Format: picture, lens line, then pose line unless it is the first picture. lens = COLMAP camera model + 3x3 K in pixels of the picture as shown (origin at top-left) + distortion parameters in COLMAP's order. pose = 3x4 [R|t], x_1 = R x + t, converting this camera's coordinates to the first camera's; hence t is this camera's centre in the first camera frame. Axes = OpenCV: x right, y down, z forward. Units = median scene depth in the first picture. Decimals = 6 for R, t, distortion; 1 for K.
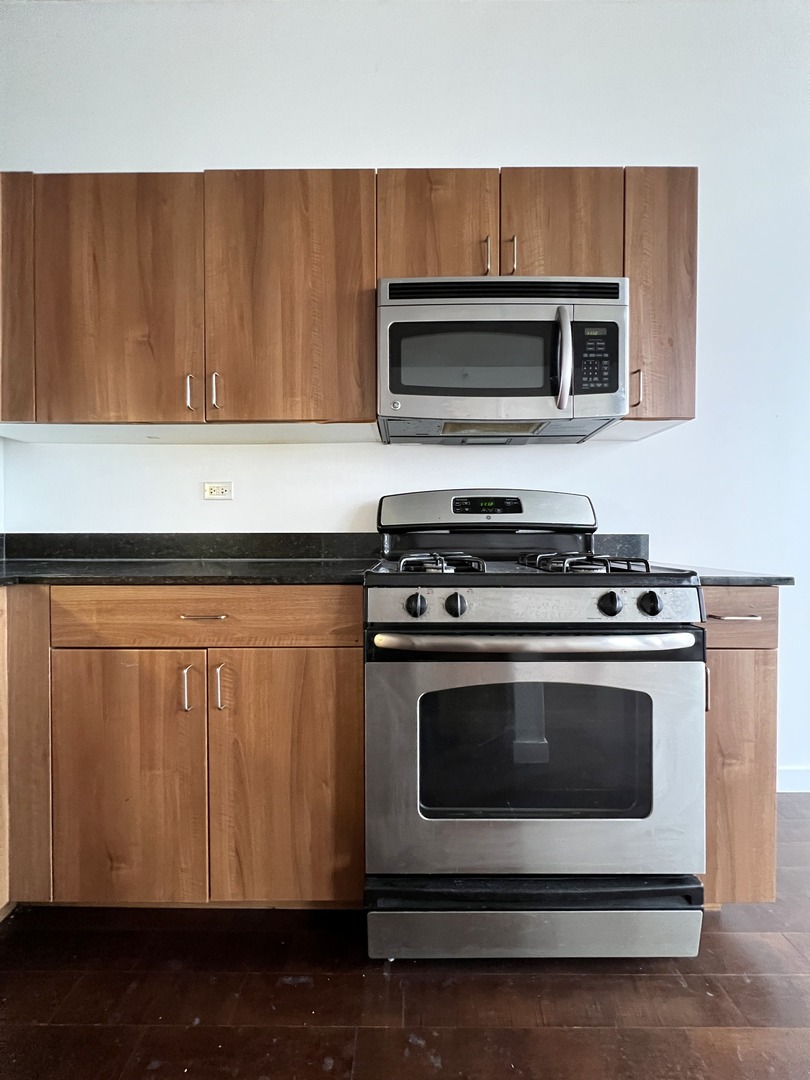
lens RADIAL K [[438.1, 0, 405.0], [0, 438.1, 540.0], [0, 0, 1]] dist [-0.001007, -0.000098]
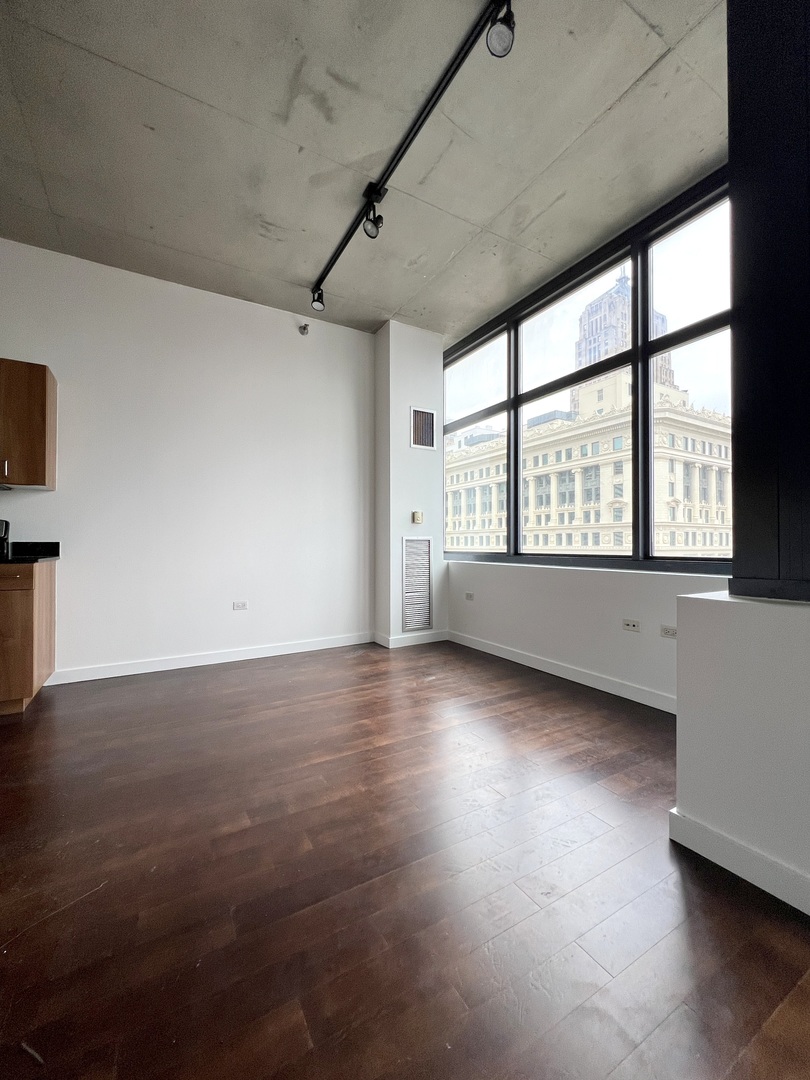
lens RADIAL K [[438.0, 0, 408.4], [0, 438.0, 540.4], [0, 0, 1]] dist [-0.001103, 0.000174]
pose [[0.860207, 0.004313, 0.509927, 1.130431], [0.007141, 0.999764, -0.020502, 0.035809], [-0.509895, 0.021277, 0.859974, -1.708129]]
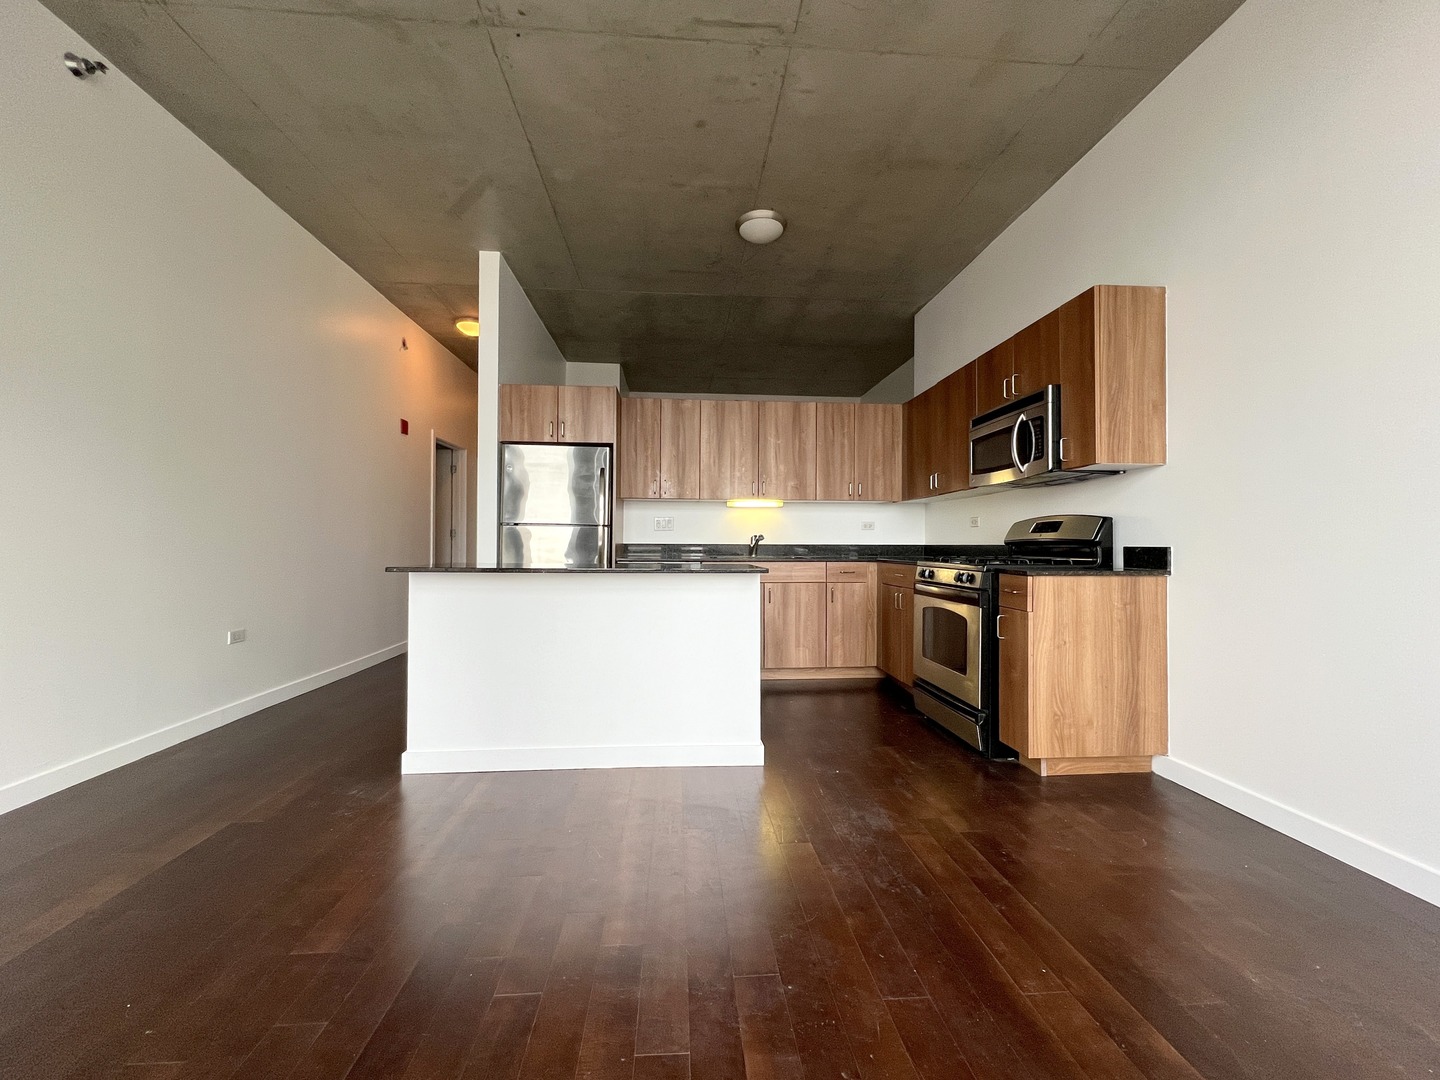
lens RADIAL K [[584.1, 0, 718.3], [0, 584.1, 537.8], [0, 0, 1]] dist [-0.001007, -0.000098]
pose [[0.081663, -0.008842, -0.996621, 2.514593], [-0.015112, 0.999835, -0.010109, -0.005518], [0.996545, 0.015886, 0.081516, -0.355386]]
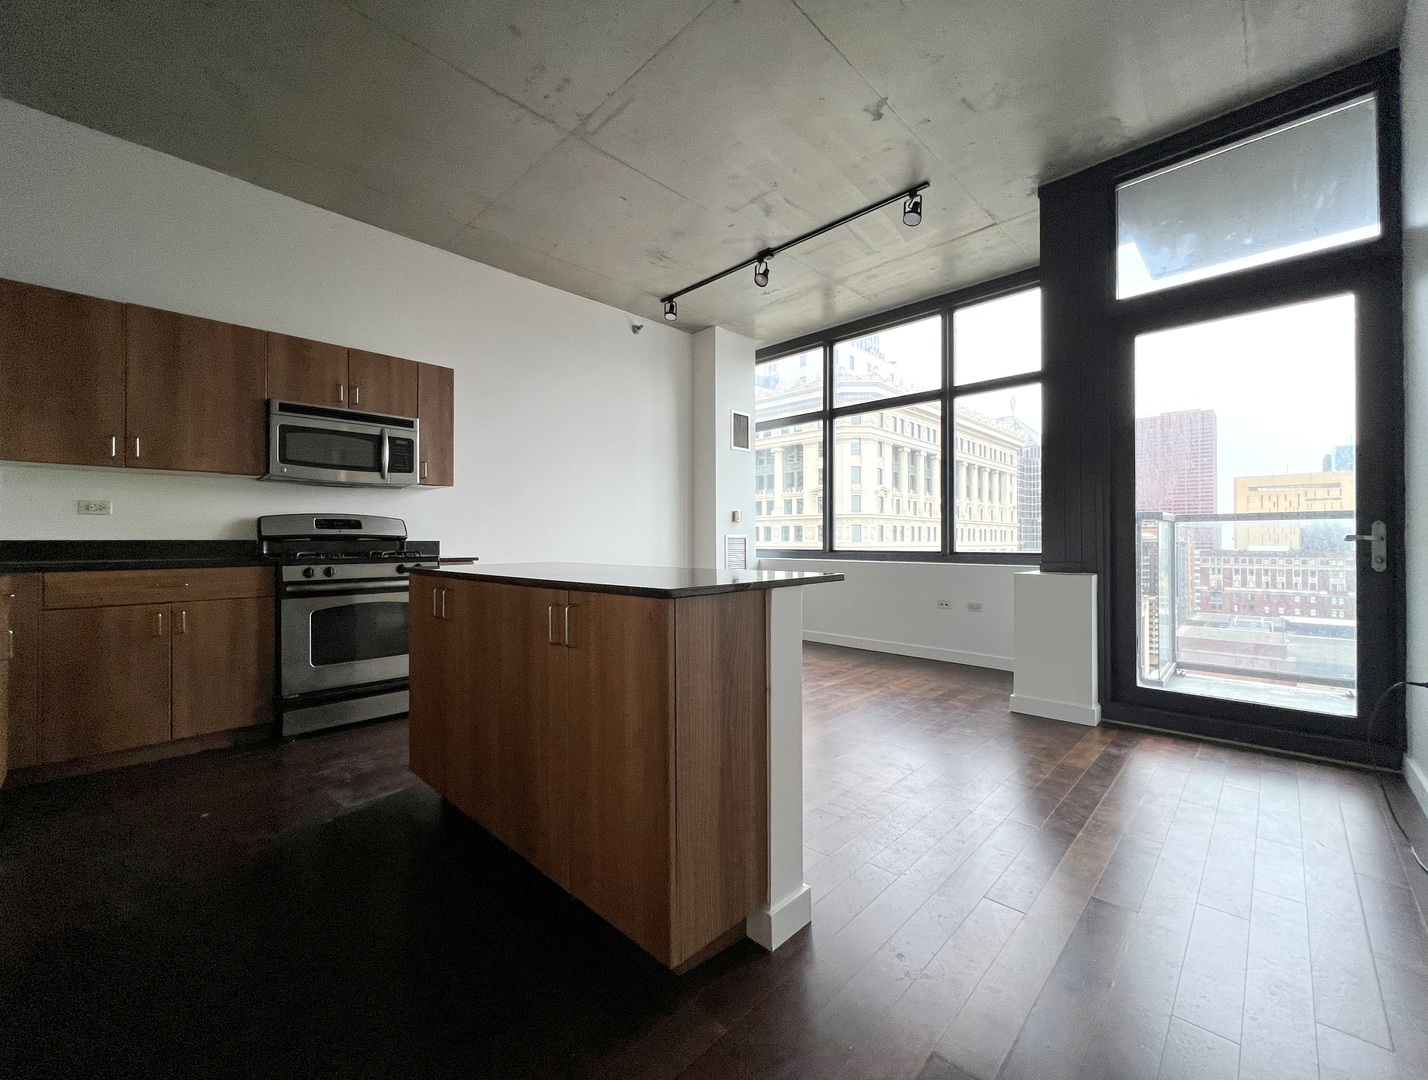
lens RADIAL K [[581.2, 0, 710.2], [0, 581.2, 537.7], [0, 0, 1]] dist [-0.000481, 0.000050]
pose [[0.695694, 0.002569, 0.718334, -0.515213], [0.009282, 0.999878, -0.012565, 0.018478], [-0.718279, 0.015409, 0.695585, -1.928219]]
